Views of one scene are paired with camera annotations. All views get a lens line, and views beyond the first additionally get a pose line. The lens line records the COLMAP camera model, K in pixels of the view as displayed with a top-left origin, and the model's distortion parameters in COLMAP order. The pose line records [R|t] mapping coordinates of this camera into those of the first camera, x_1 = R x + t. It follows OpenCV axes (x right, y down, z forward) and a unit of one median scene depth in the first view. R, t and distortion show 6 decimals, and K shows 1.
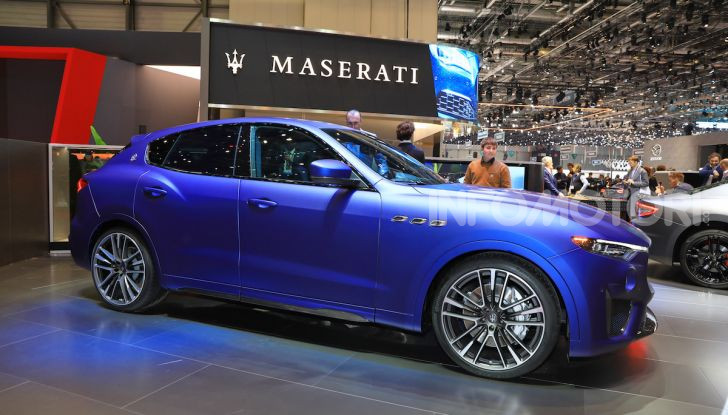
lens RADIAL K [[496.5, 0, 363.5], [0, 496.5, 218.1], [0, 0, 1]] dist [-0.098951, 0.070591]
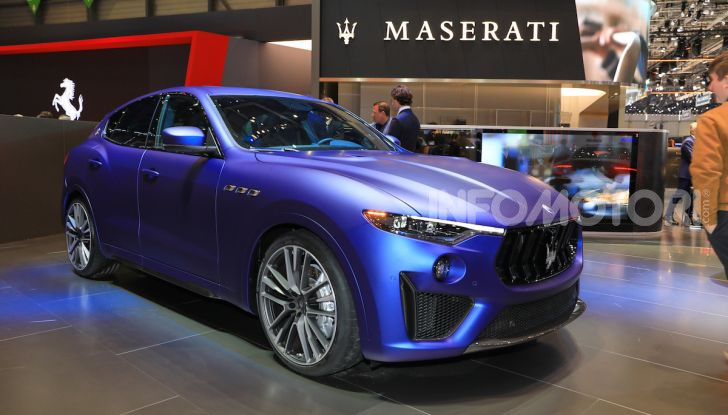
lens RADIAL K [[549.9, 0, 367.2], [0, 549.9, 208.5], [0, 0, 1]] dist [-0.059889, 0.038772]
pose [[0.940371, 0.021606, -0.339465, 0.130769], [-0.018177, 0.999747, 0.013276, 0.004197], [0.339666, -0.006314, 0.940525, 0.025762]]
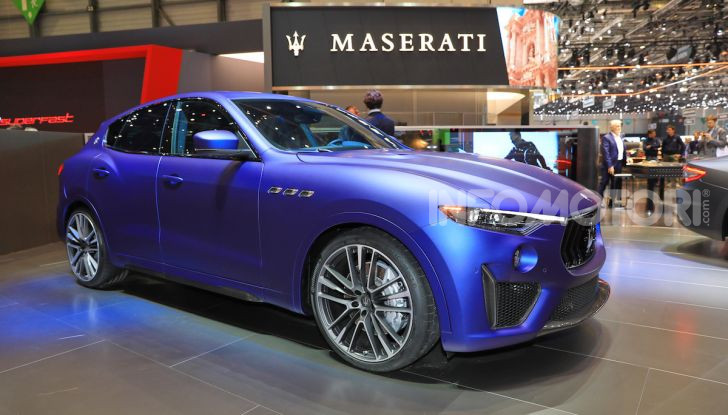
lens RADIAL K [[496.5, 0, 368.1], [0, 496.5, 208.6], [0, 0, 1]] dist [-0.098951, 0.070591]
pose [[0.977291, -0.021945, -0.210762, 0.085579], [0.026897, 0.999425, 0.020657, 0.004144], [0.210187, -0.025857, 0.977319, 0.028883]]
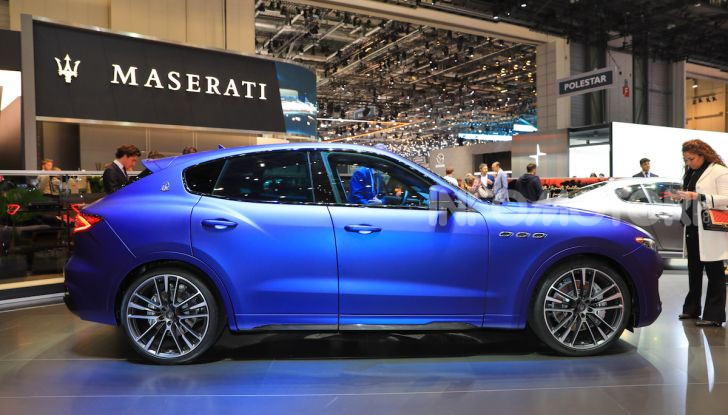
lens RADIAL K [[496.5, 0, 361.8], [0, 496.5, 209.0], [0, 0, 1]] dist [-0.098951, 0.070591]
pose [[0.911771, -0.053963, 0.407137, -0.140872], [0.070430, 0.997189, -0.025557, -0.010555], [-0.404614, 0.051977, 0.913009, 0.014413]]
